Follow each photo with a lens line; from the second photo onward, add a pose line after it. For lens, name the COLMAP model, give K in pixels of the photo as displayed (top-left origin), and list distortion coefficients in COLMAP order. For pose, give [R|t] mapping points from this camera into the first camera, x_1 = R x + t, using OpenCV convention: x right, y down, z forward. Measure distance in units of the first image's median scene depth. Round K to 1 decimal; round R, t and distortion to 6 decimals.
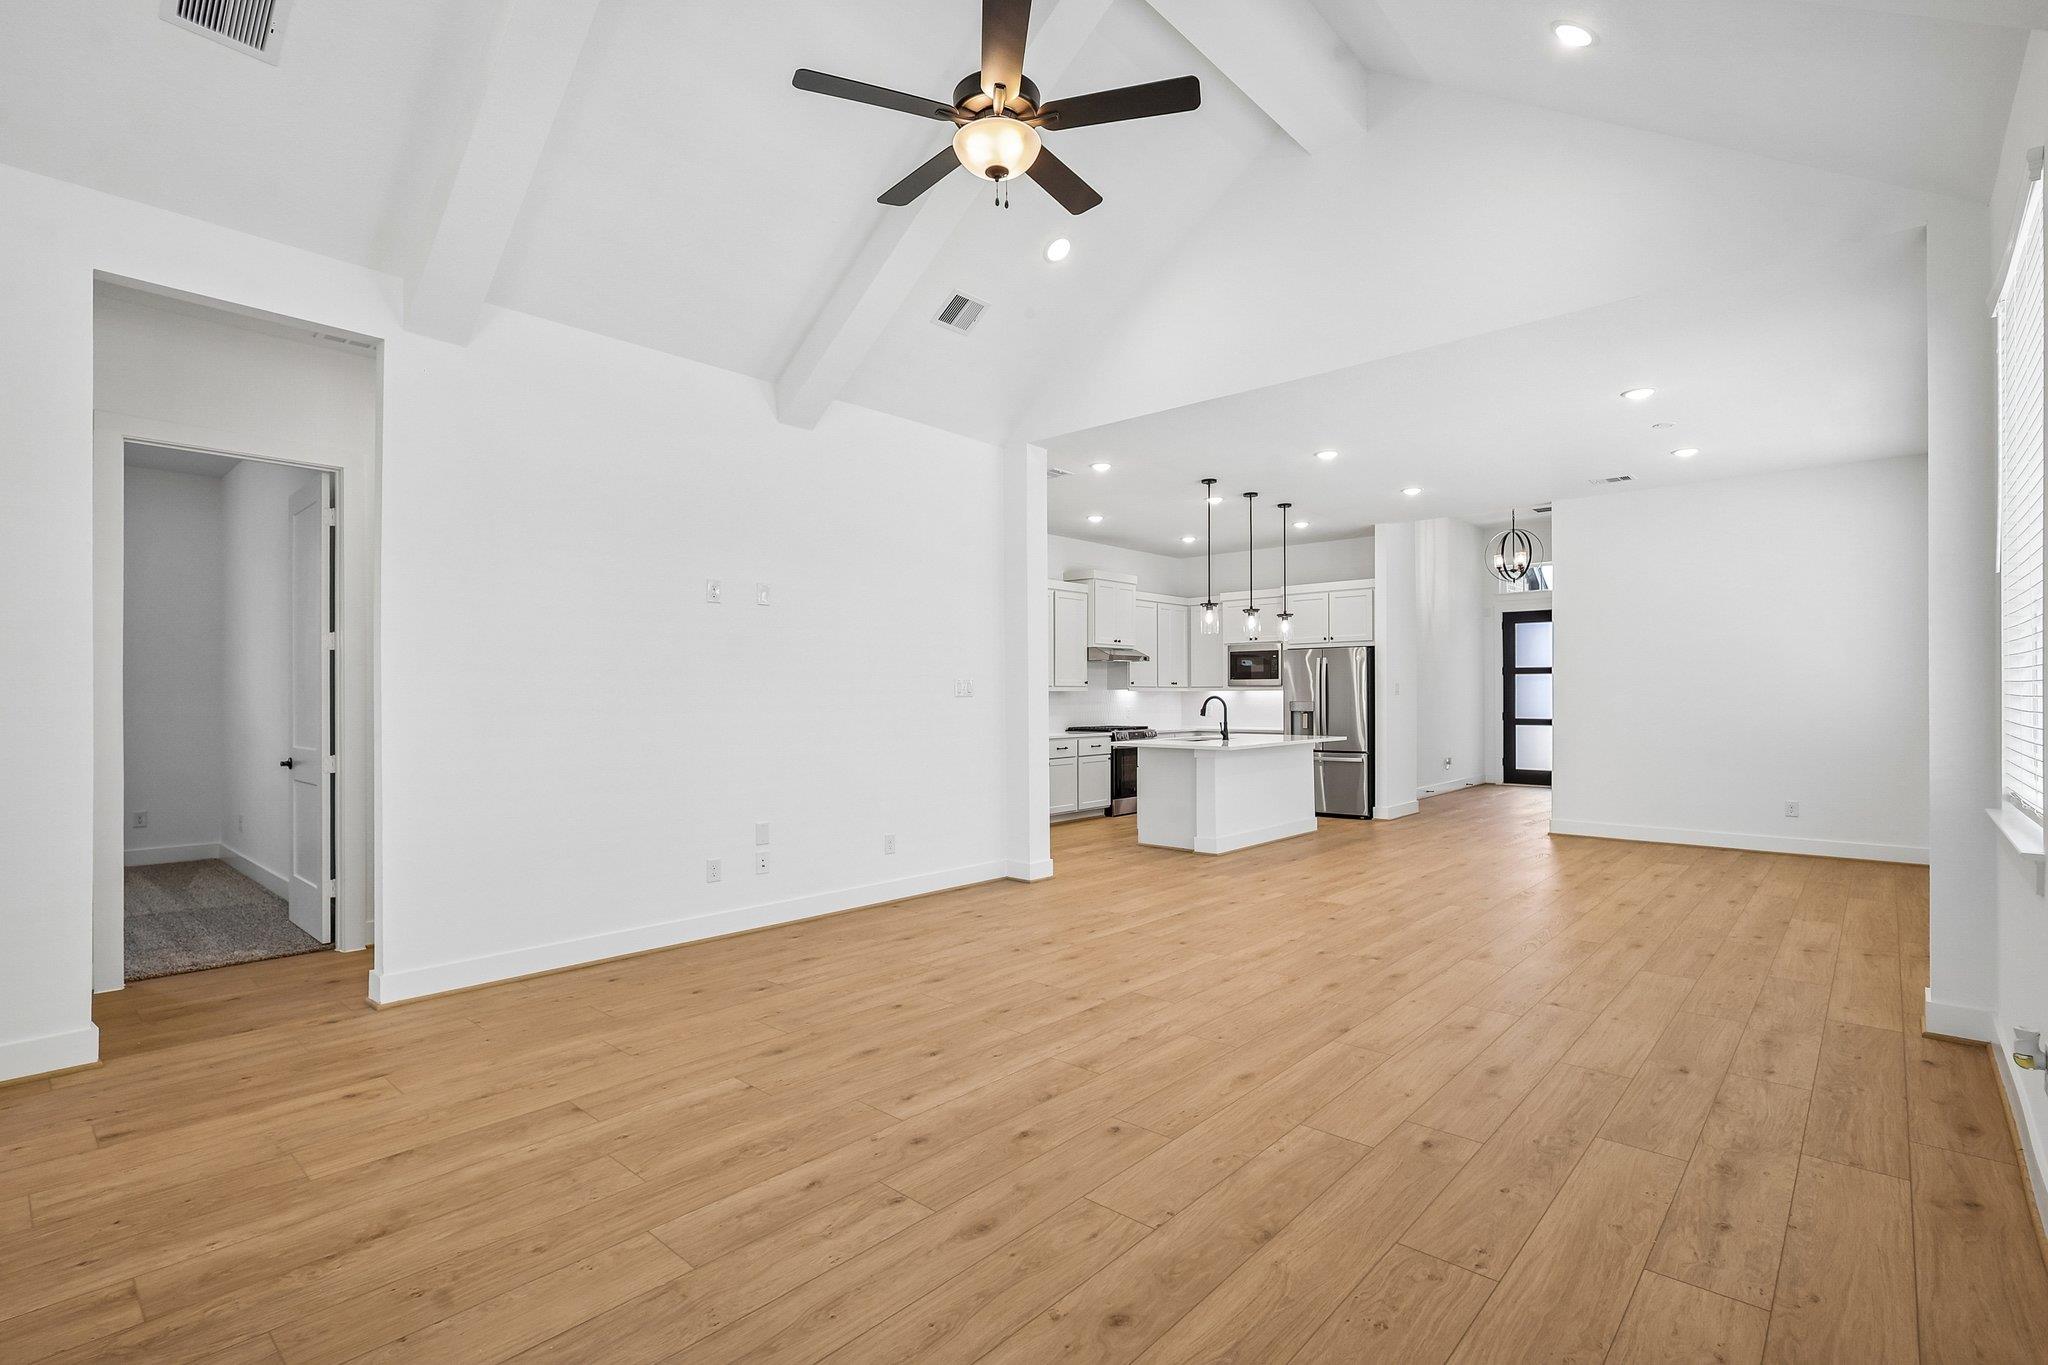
lens RADIAL K [[951.6, 0, 1010.3], [0, 951.6, 699.3], [0, 0, 1]] dist [-0.004442, 0.003292]
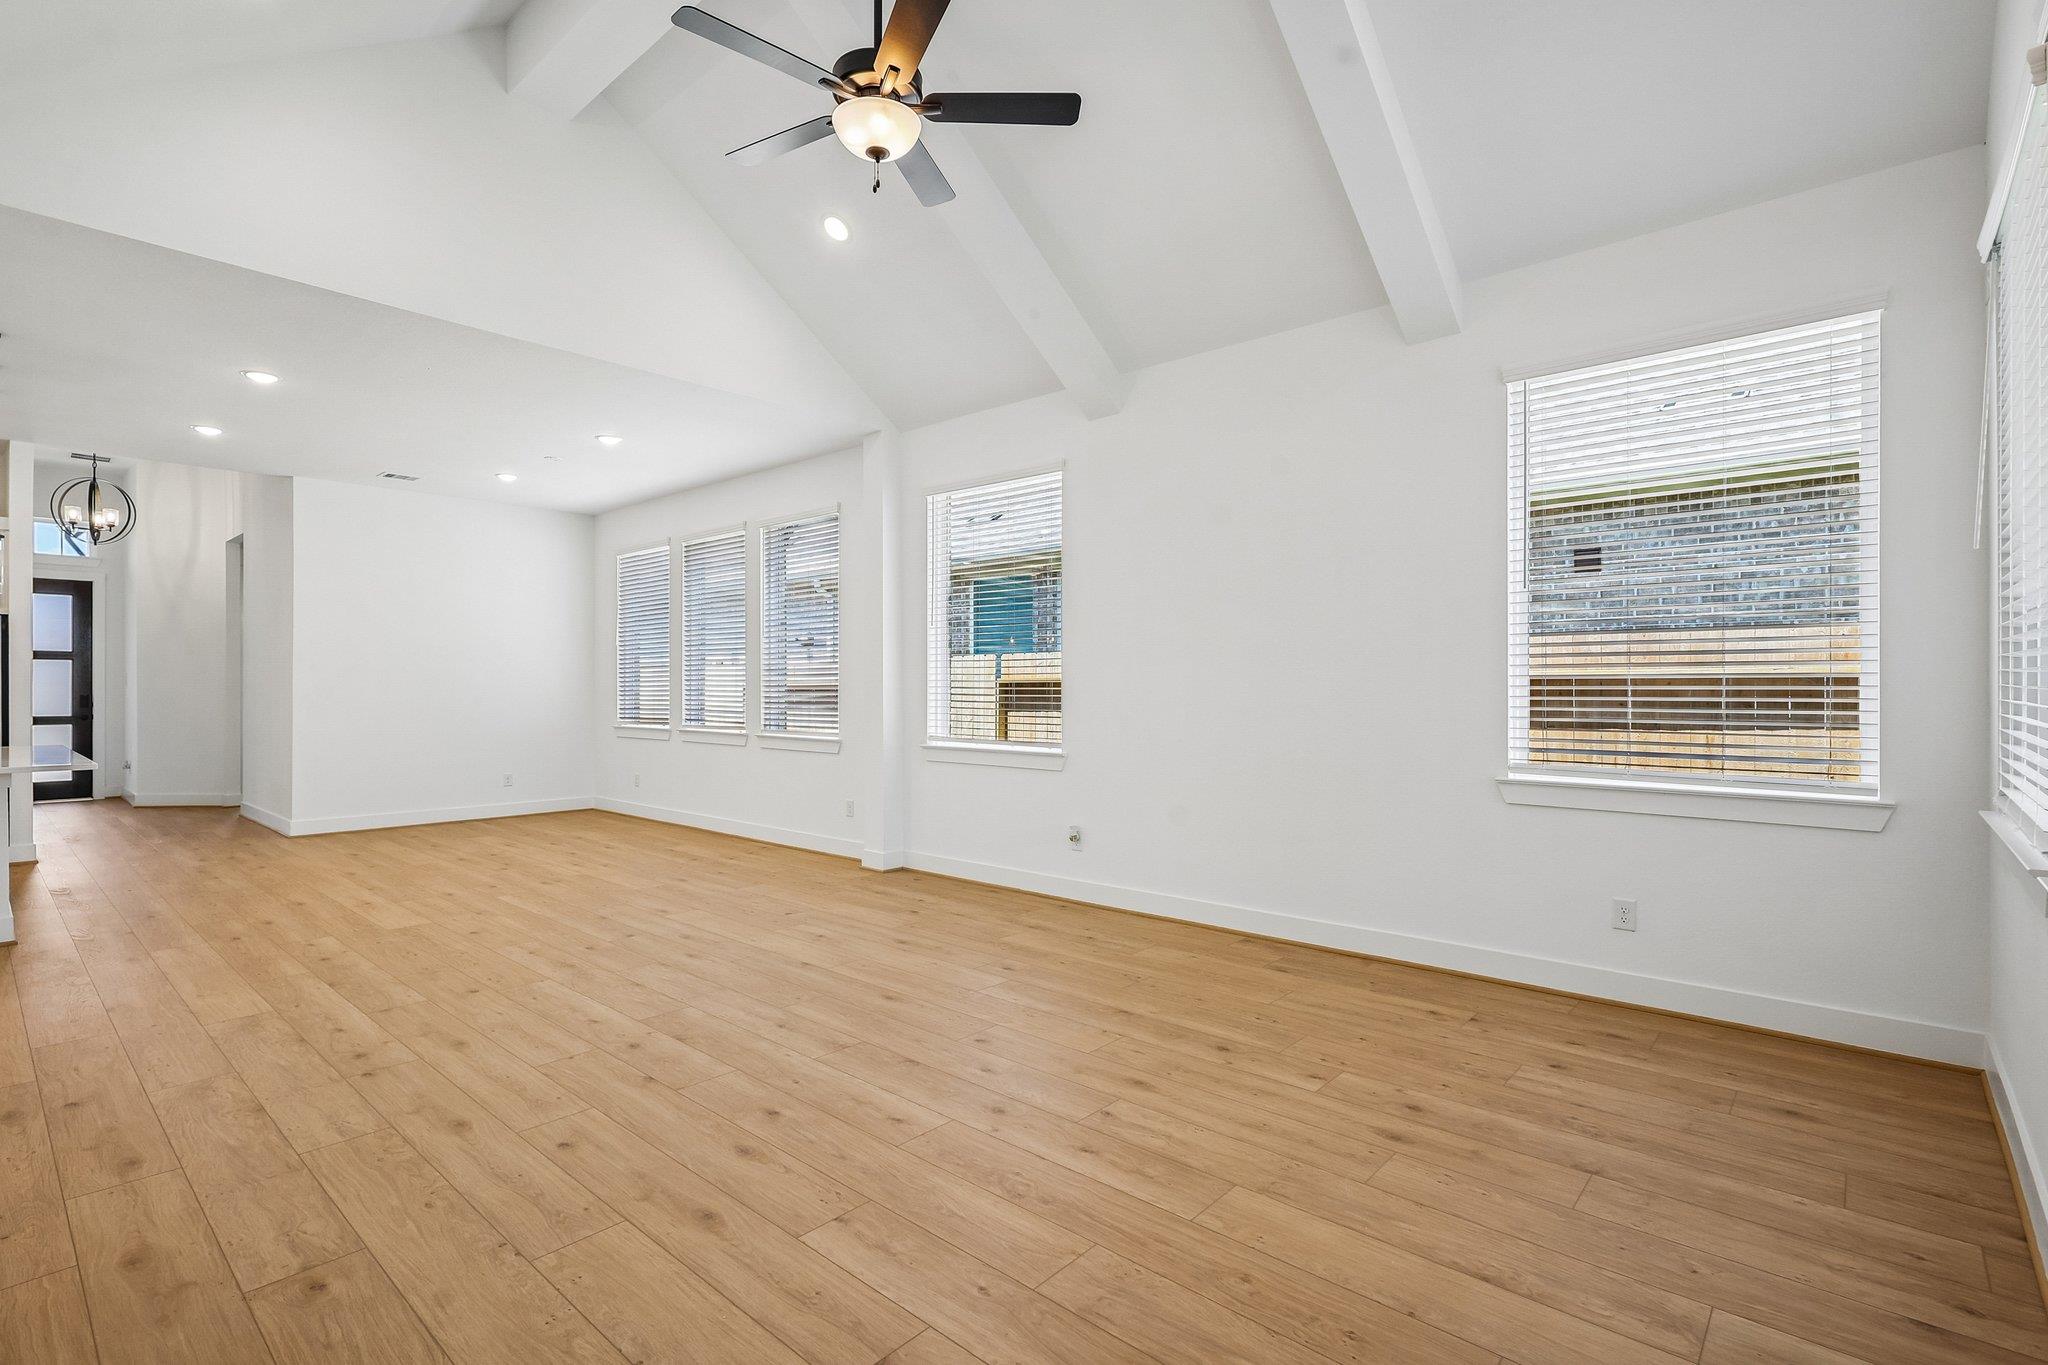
lens RADIAL K [[951.6, 0, 1014.0], [0, 951.6, 688.1], [0, 0, 1]] dist [-0.004442, 0.003292]
pose [[-0.012896, 0.004842, 0.999905, -0.323189], [0.000050, 0.999988, -0.004842, 0.001209], [-0.999917, -0.000013, -0.012896, 0.280858]]
